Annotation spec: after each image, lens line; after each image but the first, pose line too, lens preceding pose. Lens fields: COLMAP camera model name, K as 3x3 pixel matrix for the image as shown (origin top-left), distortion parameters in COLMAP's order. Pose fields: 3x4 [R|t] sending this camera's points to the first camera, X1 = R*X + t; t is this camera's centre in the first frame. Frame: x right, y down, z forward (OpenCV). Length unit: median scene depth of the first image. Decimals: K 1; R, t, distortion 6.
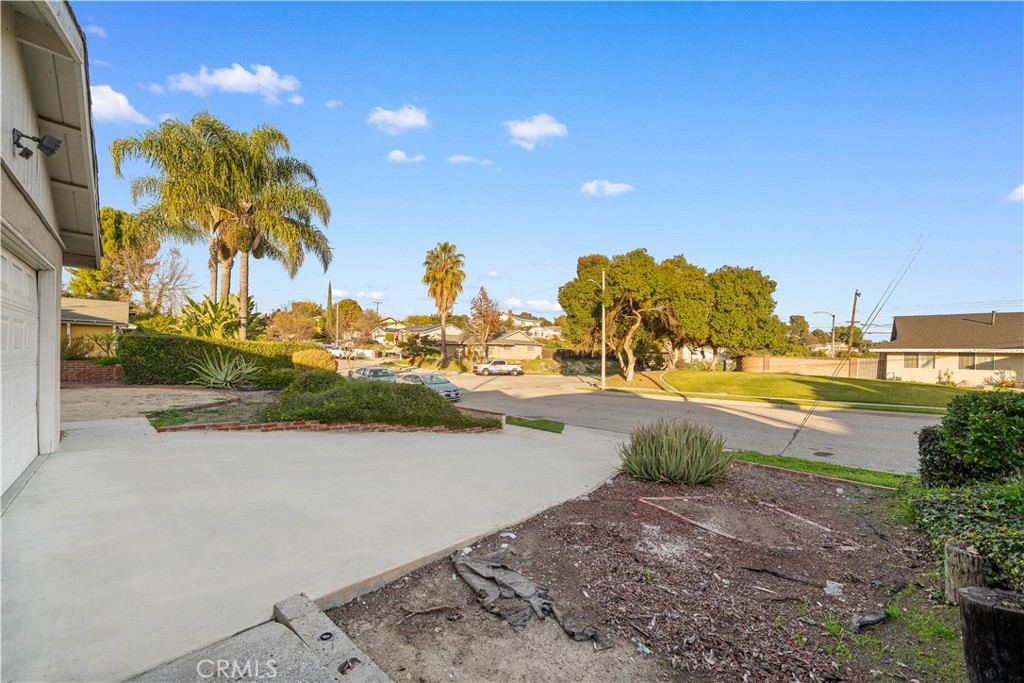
lens RADIAL K [[351.2, 0, 502.2], [0, 351.2, 359.6], [0, 0, 1]] dist [-0.007829, 0.000648]
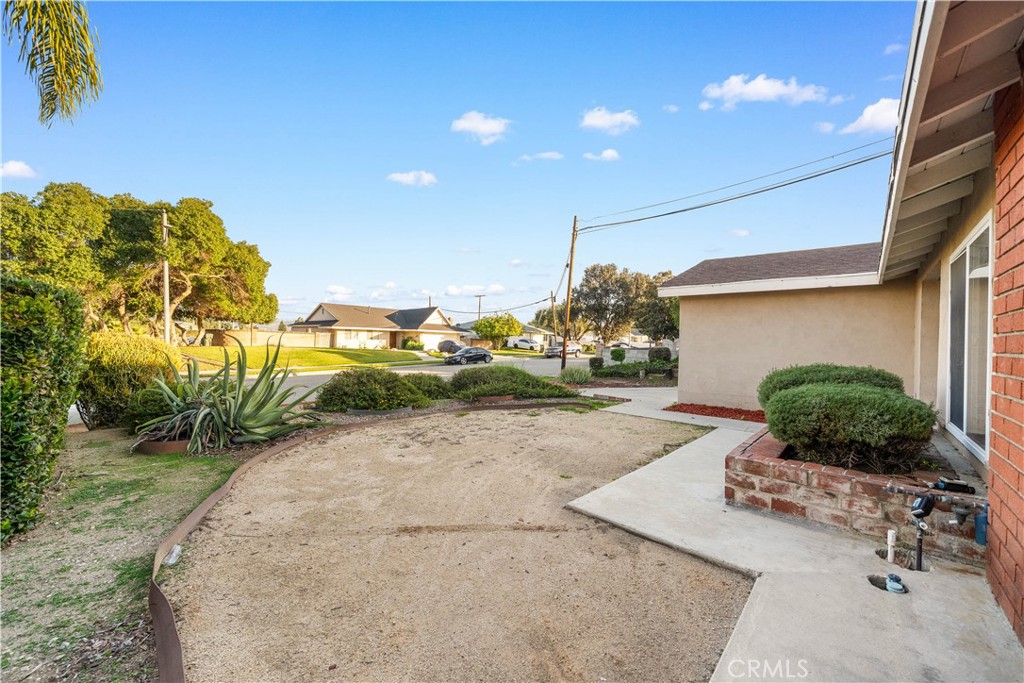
lens RADIAL K [[384.8, 0, 501.1], [0, 384.8, 341.3], [0, 0, 1]] dist [0.003388, -0.000309]
pose [[0.003847, -0.025388, 0.999670, -0.587940], [-0.010685, 0.999620, 0.025428, -0.020157], [-0.999936, -0.010780, 0.003574, 0.342867]]
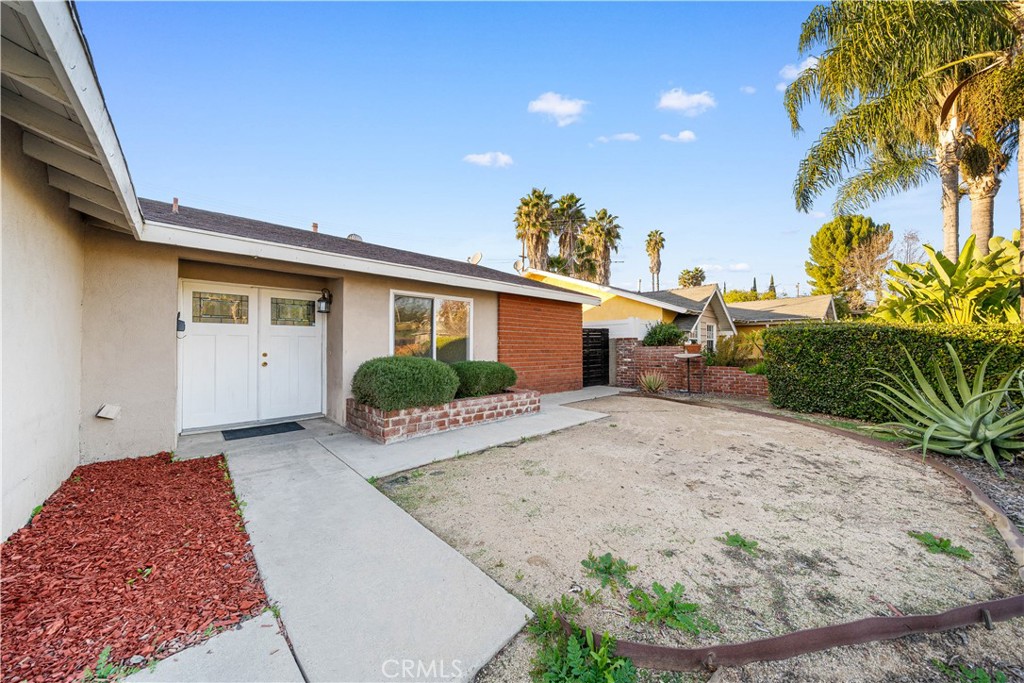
lens RADIAL K [[351.2, 0, 514.2], [0, 351.2, 340.2], [0, 0, 1]] dist [-0.007829, 0.000648]
pose [[-0.044629, -0.043487, -0.998057, -0.198931], [-0.016956, 0.998941, -0.042768, -0.006854], [0.998860, 0.015014, -0.045319, 0.261498]]
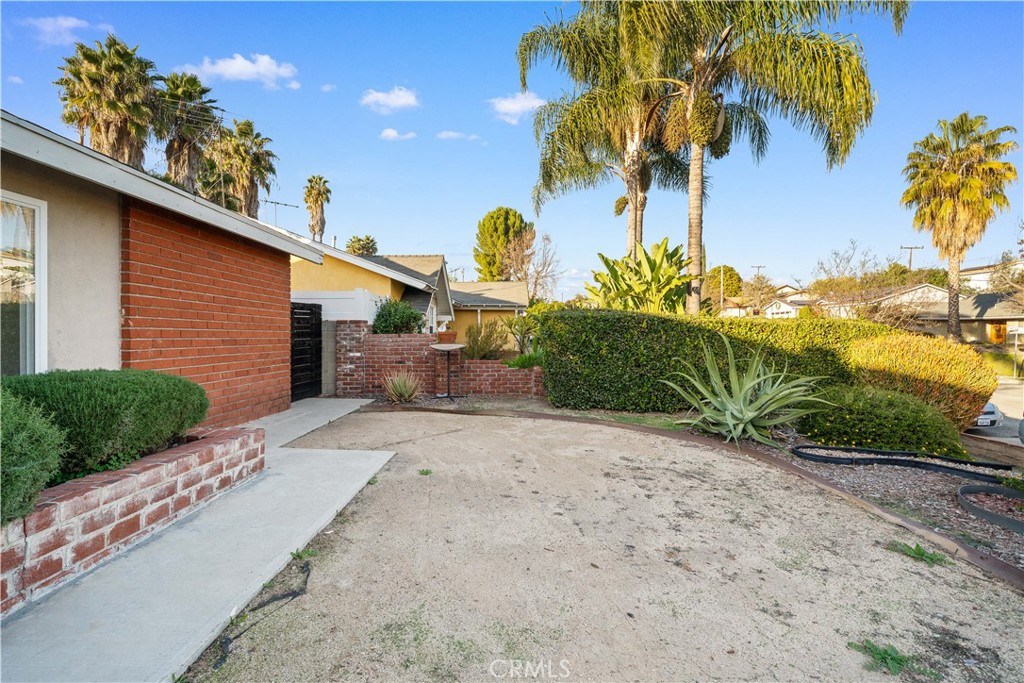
lens RADIAL K [[462.4, 0, 513.1], [0, 462.4, 340.5], [0, 0, 1]] dist [0.001508, -0.000715]
pose [[0.685370, -0.013074, -0.728077, -0.284361], [0.000468, 0.999847, -0.017514, -0.008157], [0.728195, 0.011662, 0.685271, 0.221390]]
